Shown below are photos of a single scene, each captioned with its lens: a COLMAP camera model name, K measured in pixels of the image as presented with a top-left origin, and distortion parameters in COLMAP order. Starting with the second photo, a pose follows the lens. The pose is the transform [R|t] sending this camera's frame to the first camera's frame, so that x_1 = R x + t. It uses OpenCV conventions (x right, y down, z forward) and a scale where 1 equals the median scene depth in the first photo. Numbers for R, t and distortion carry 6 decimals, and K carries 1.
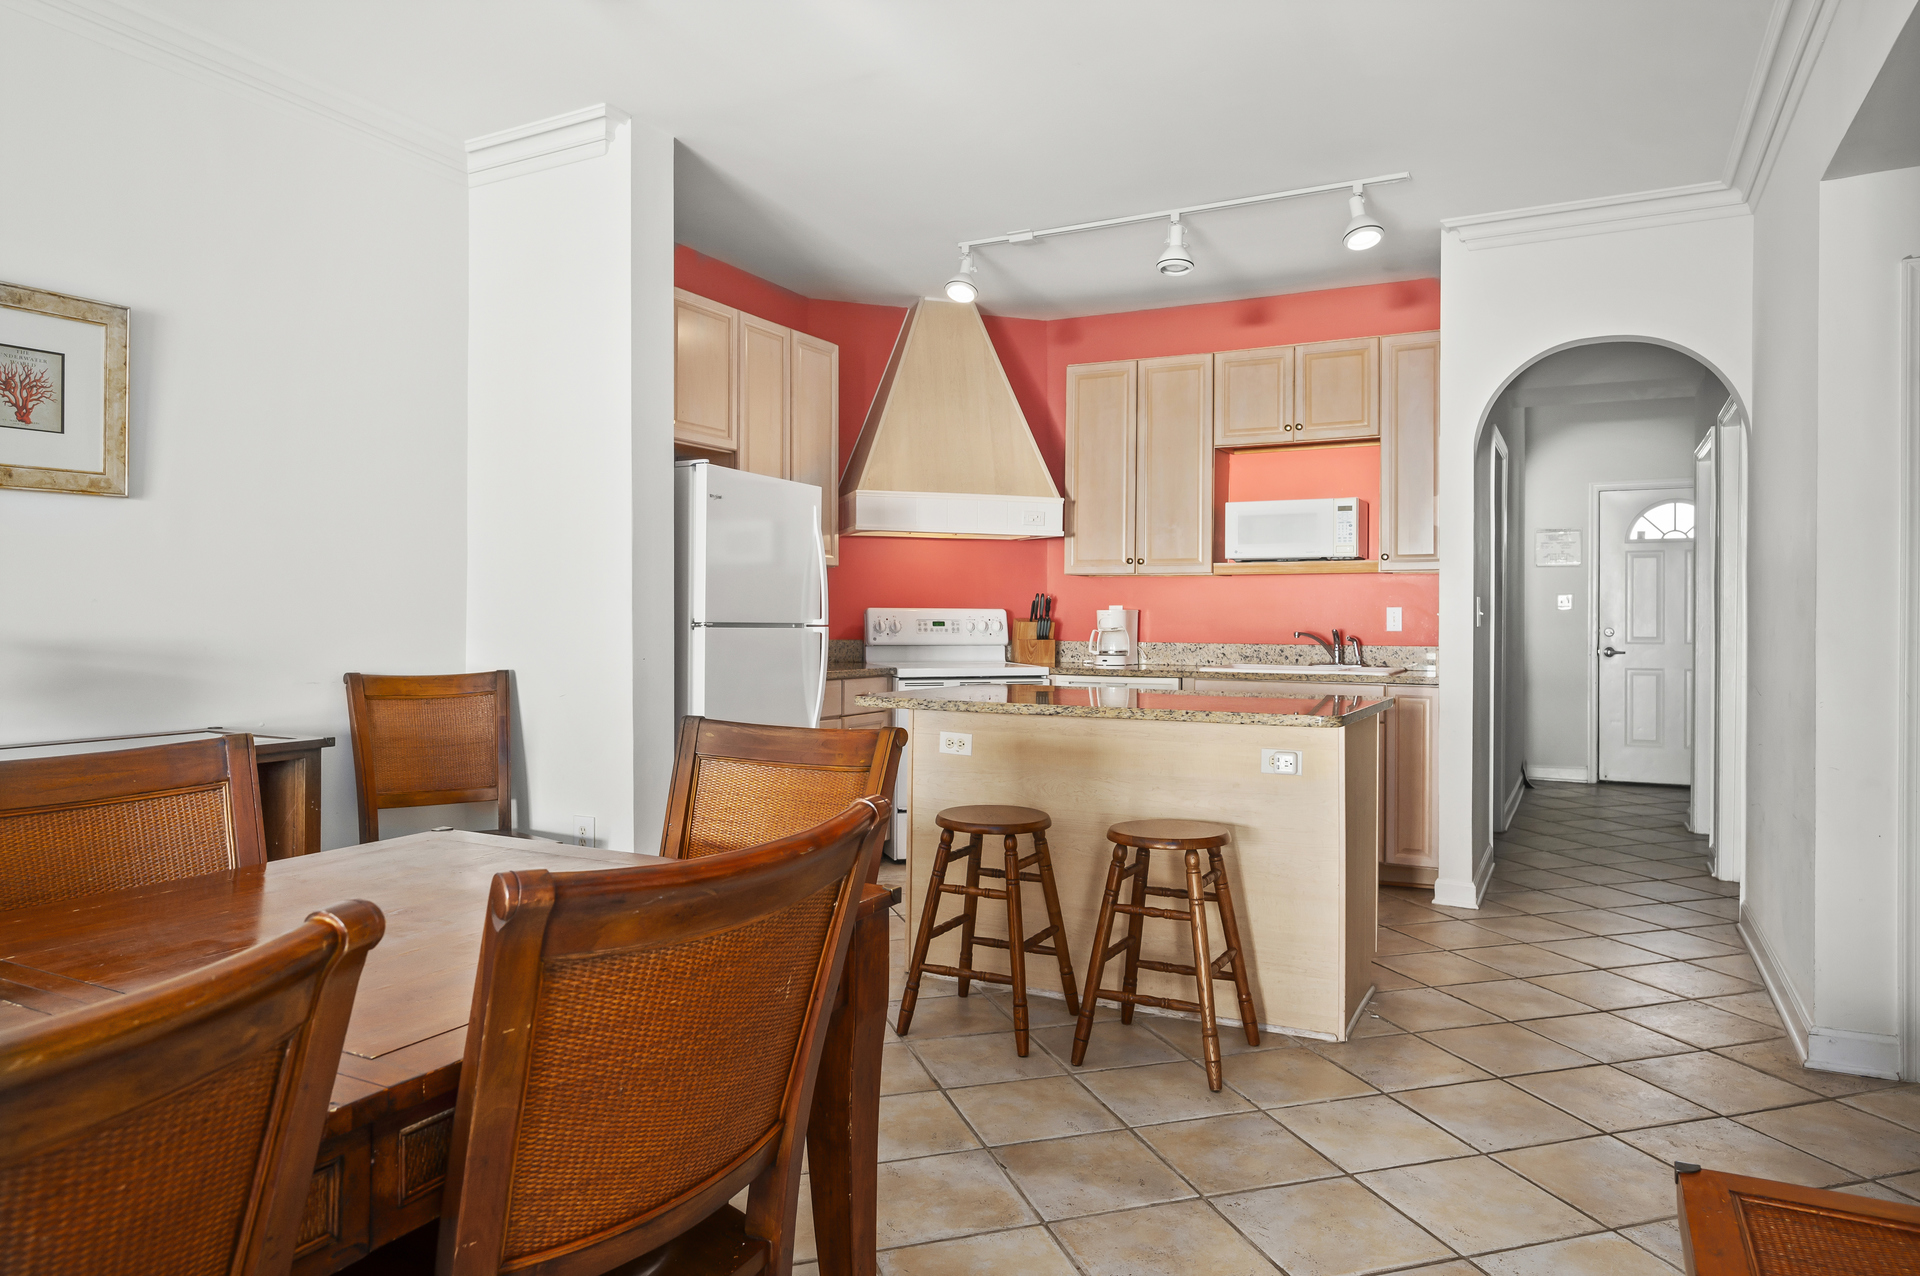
lens RADIAL K [[1231.9, 0, 966.3], [0, 1231.9, 616.8], [0, 0, 1]] dist [0.005618, 0.003863]
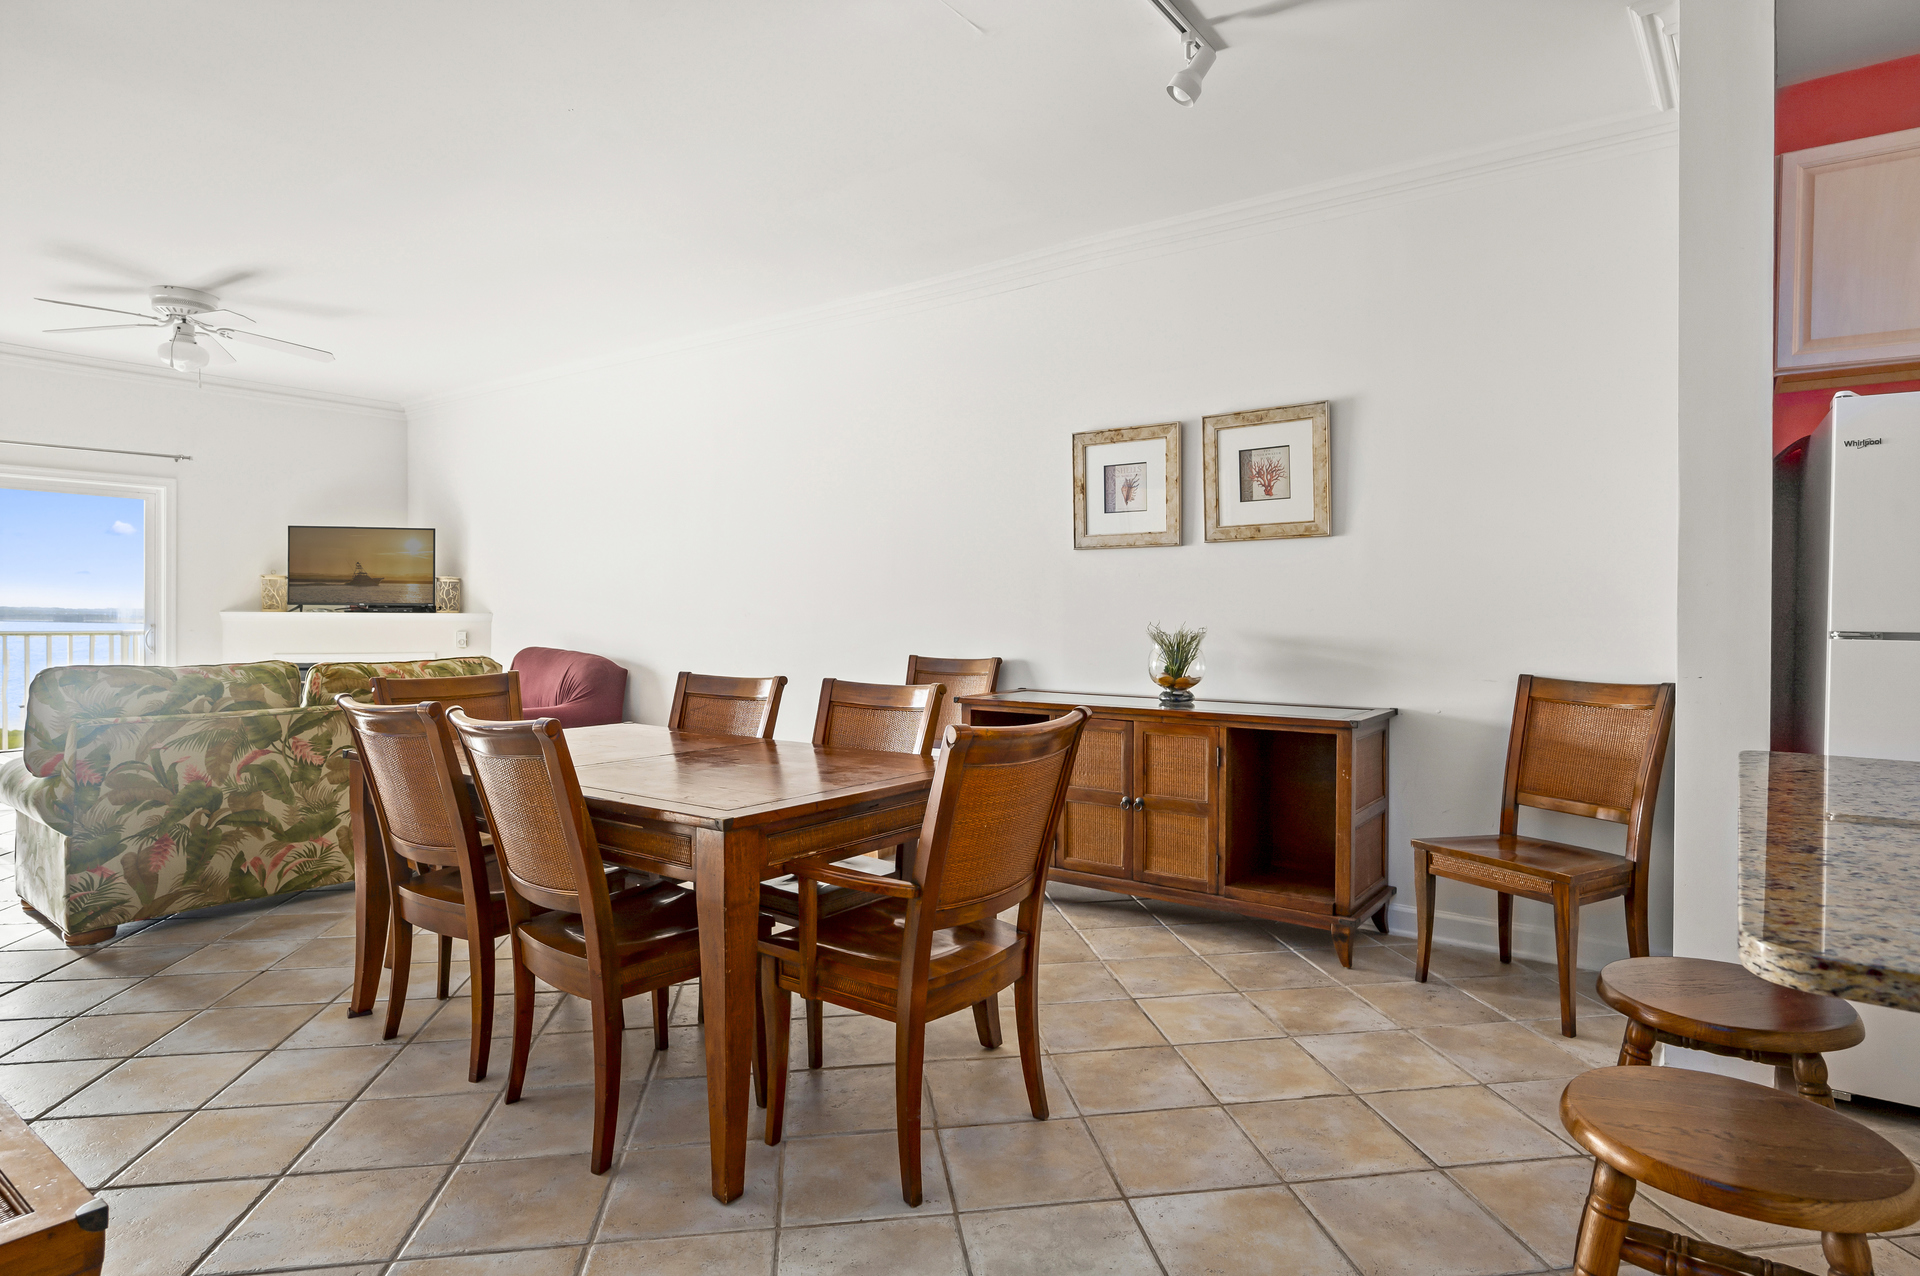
lens RADIAL K [[1068.5, 0, 964.9], [0, 1068.5, 604.2], [0, 0, 1]] dist [-0.001590, 0.000078]
pose [[-0.154398, -0.008535, -0.987972, 0.324655], [0.004824, 0.999944, -0.009392, -0.005658], [0.987997, -0.006216, -0.154348, 0.439278]]
